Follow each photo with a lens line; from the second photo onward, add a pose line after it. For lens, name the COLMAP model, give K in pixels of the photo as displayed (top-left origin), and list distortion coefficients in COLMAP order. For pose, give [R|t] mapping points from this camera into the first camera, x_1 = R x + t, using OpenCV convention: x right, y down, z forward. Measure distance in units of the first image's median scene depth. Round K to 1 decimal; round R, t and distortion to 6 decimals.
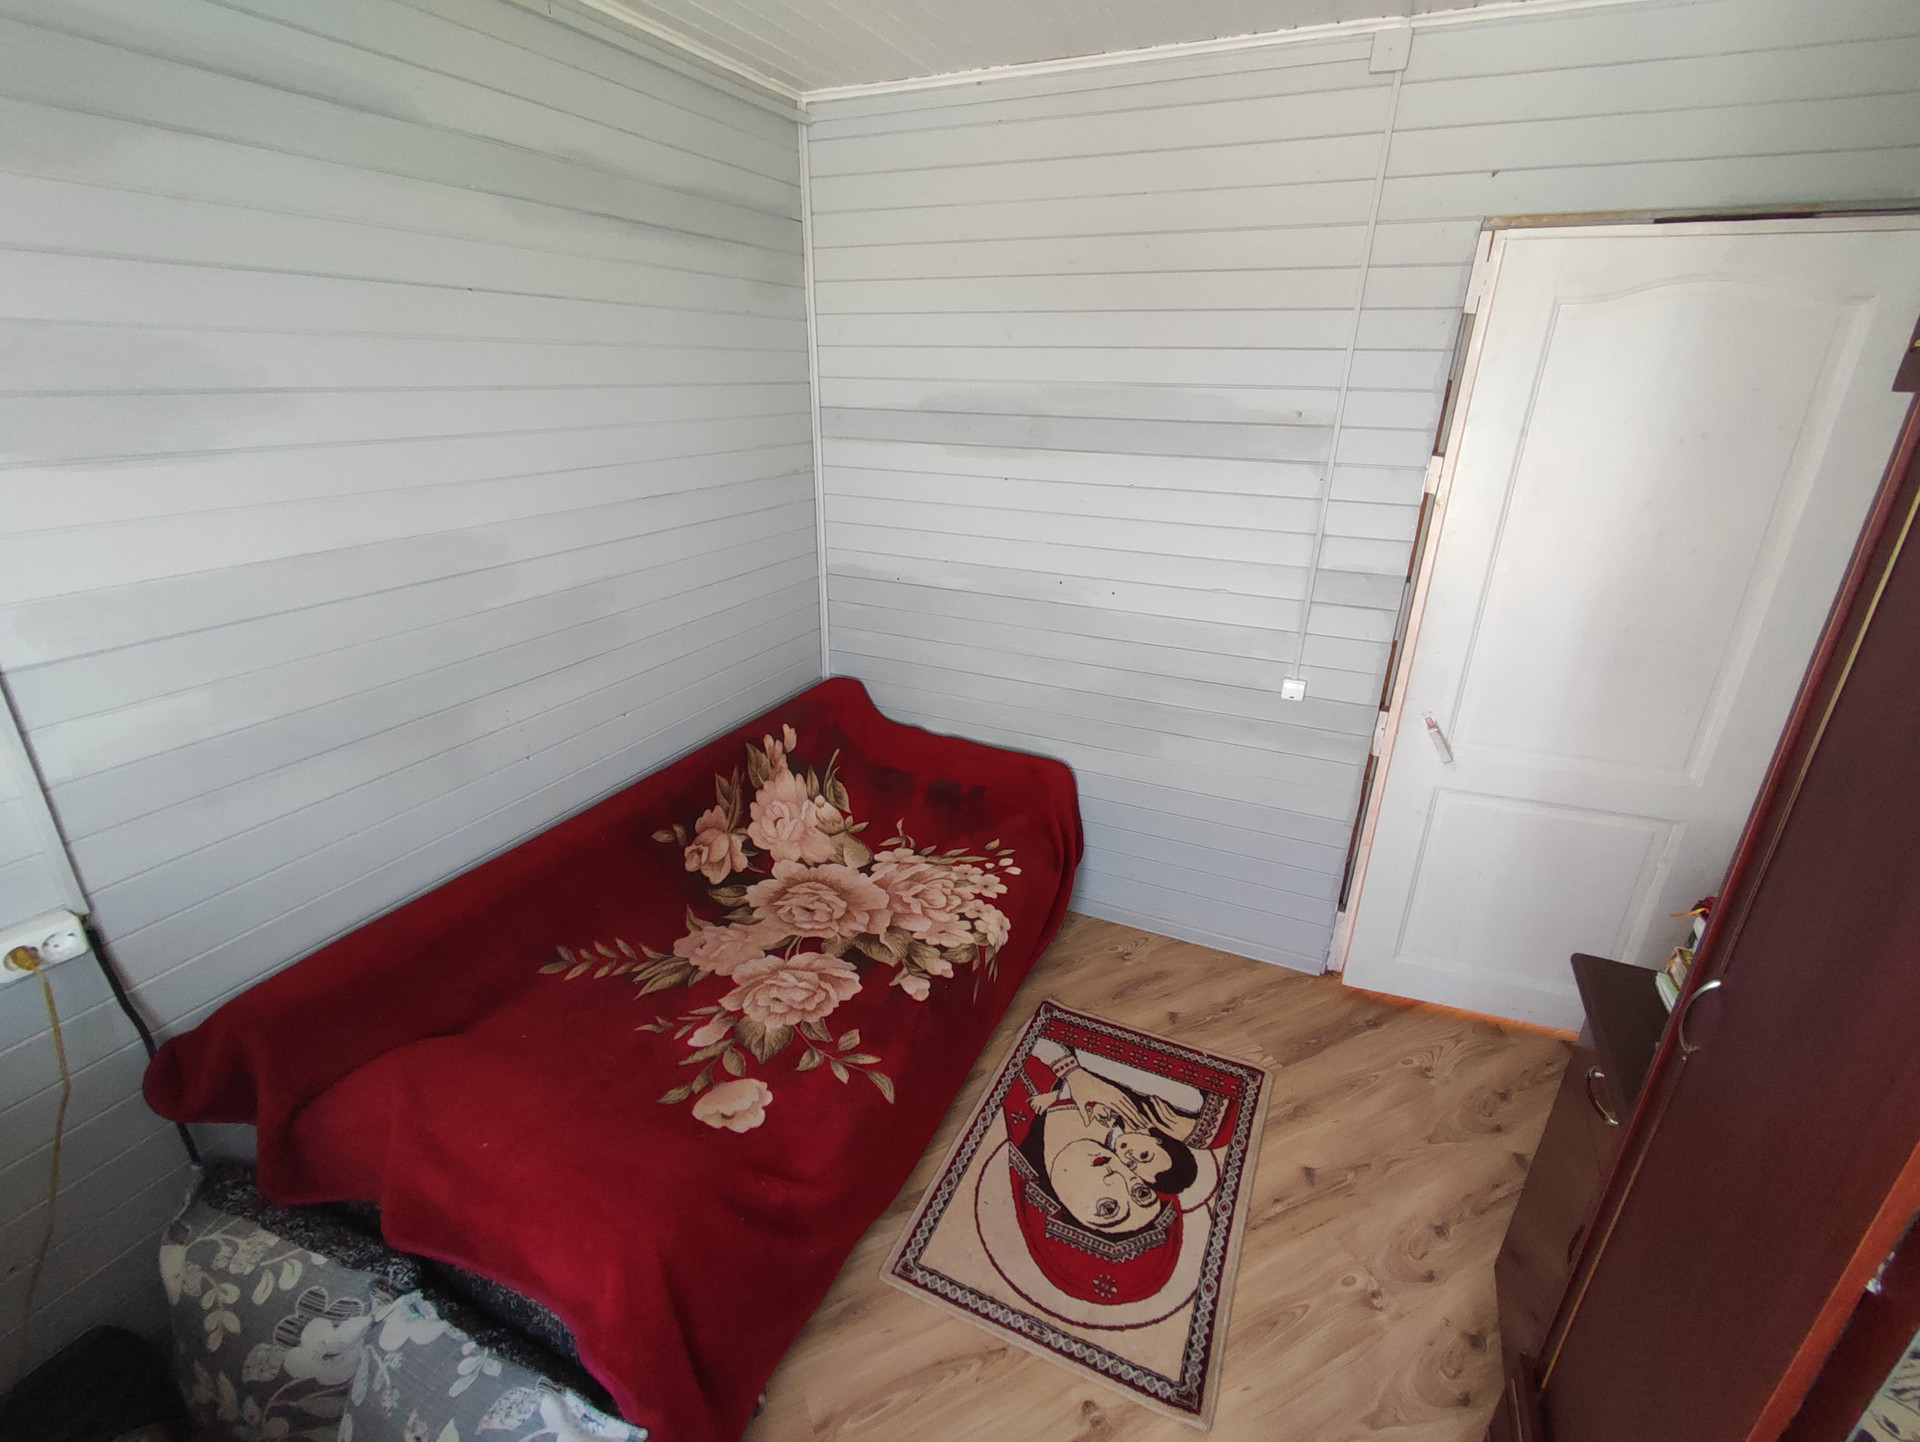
lens RADIAL K [[882.9, 0, 955.1], [0, 882.9, 747.6], [0, 0, 1]] dist [0.000293, -0.000887]
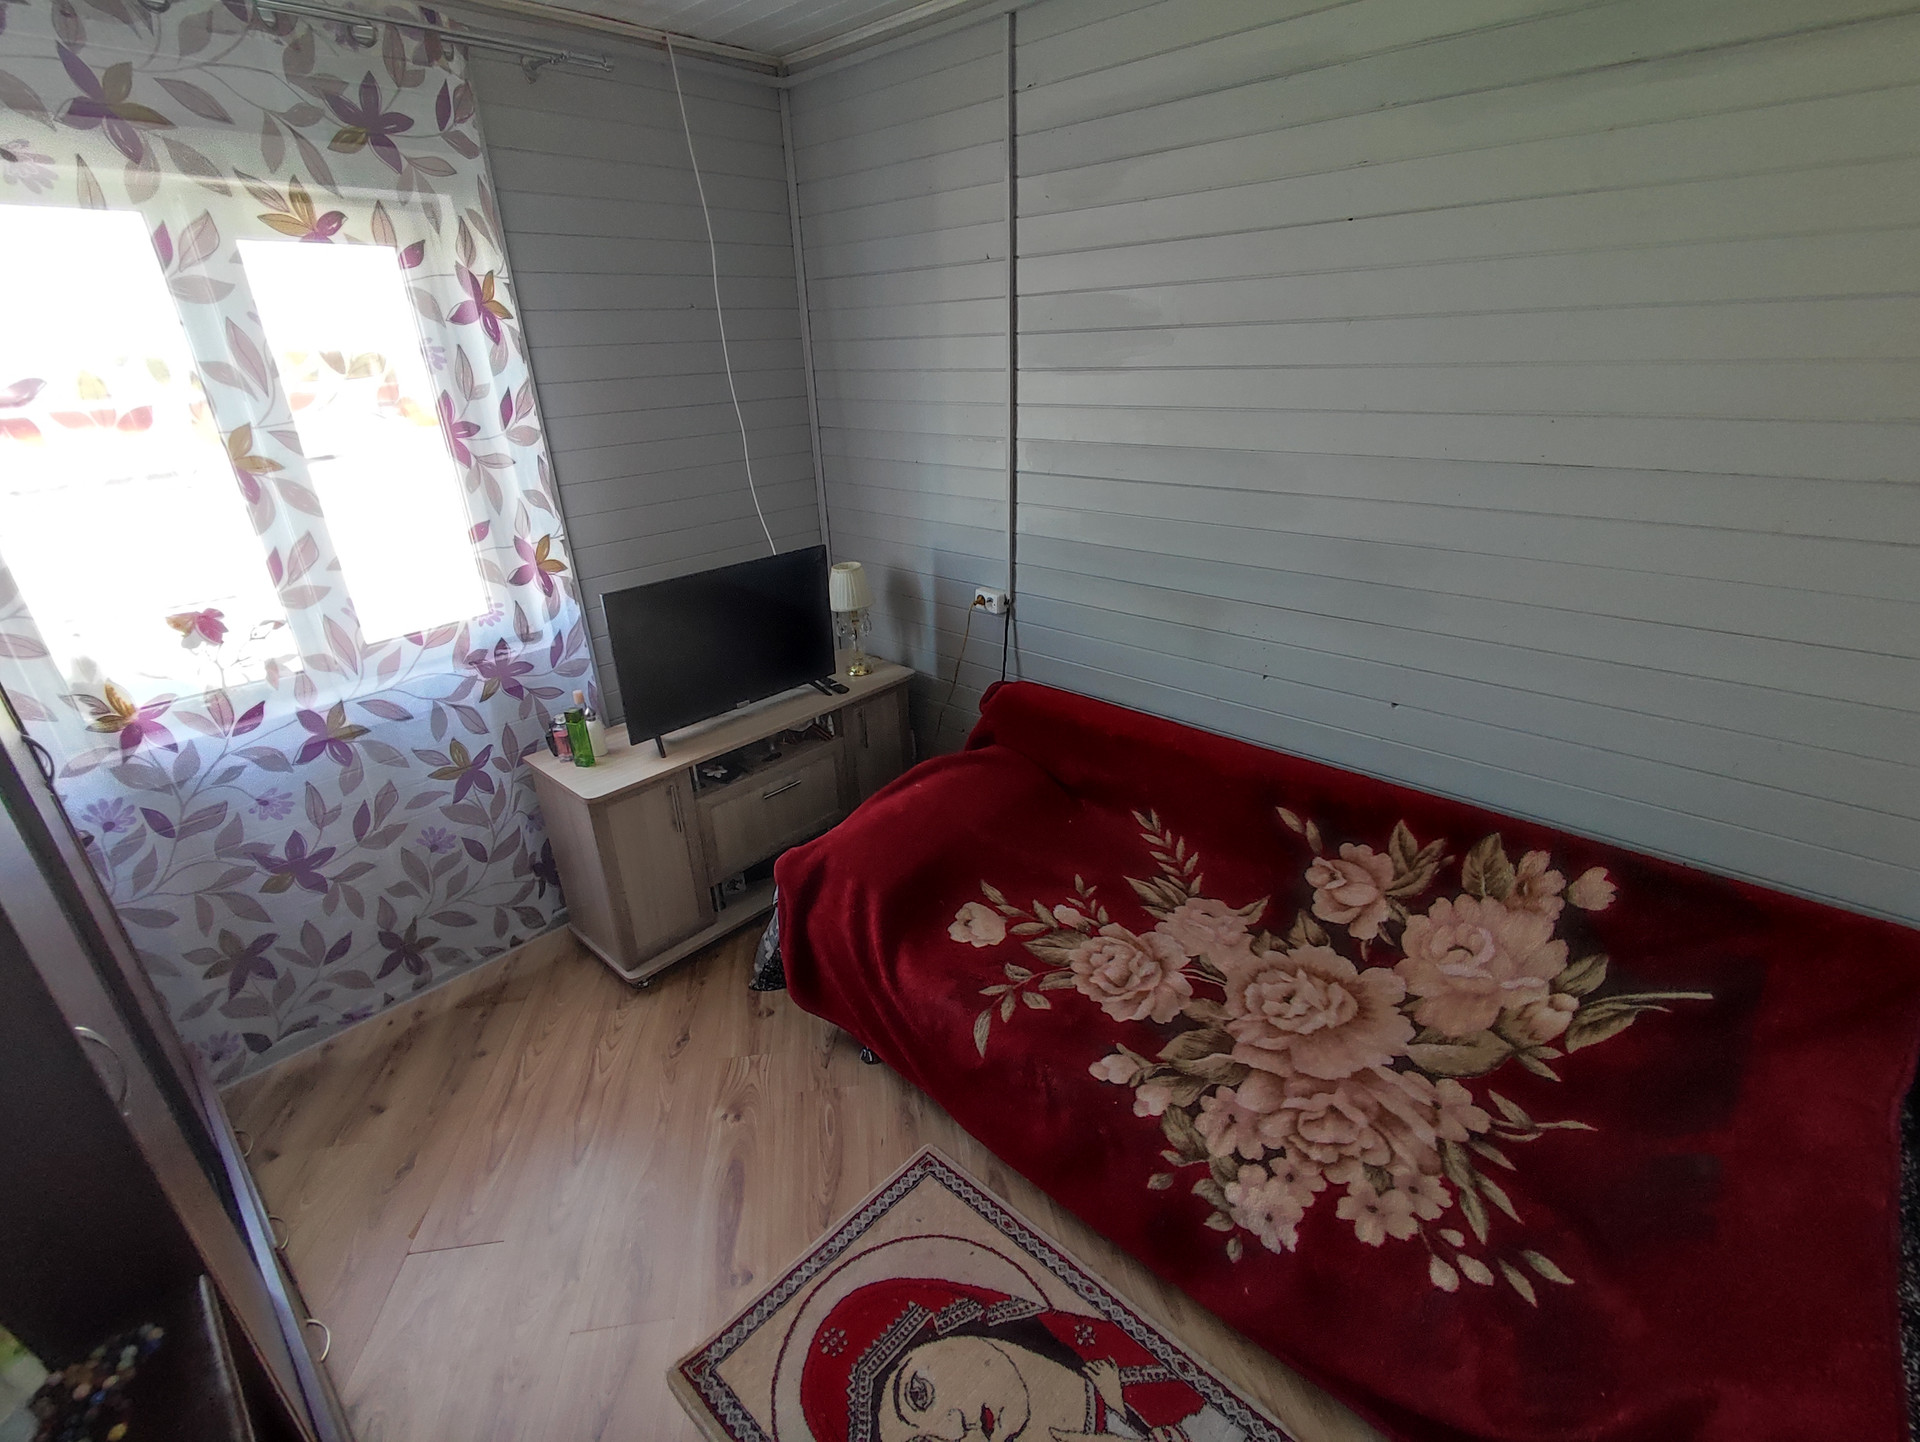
lens RADIAL K [[882.9, 0, 955.1], [0, 882.9, 747.6], [0, 0, 1]] dist [0.000293, -0.000887]
pose [[-0.331423, 0.391595, -0.858378, 0.560869], [-0.339366, 0.799426, 0.495731, -0.305120], [0.880335, 0.455601, -0.132054, 0.804987]]
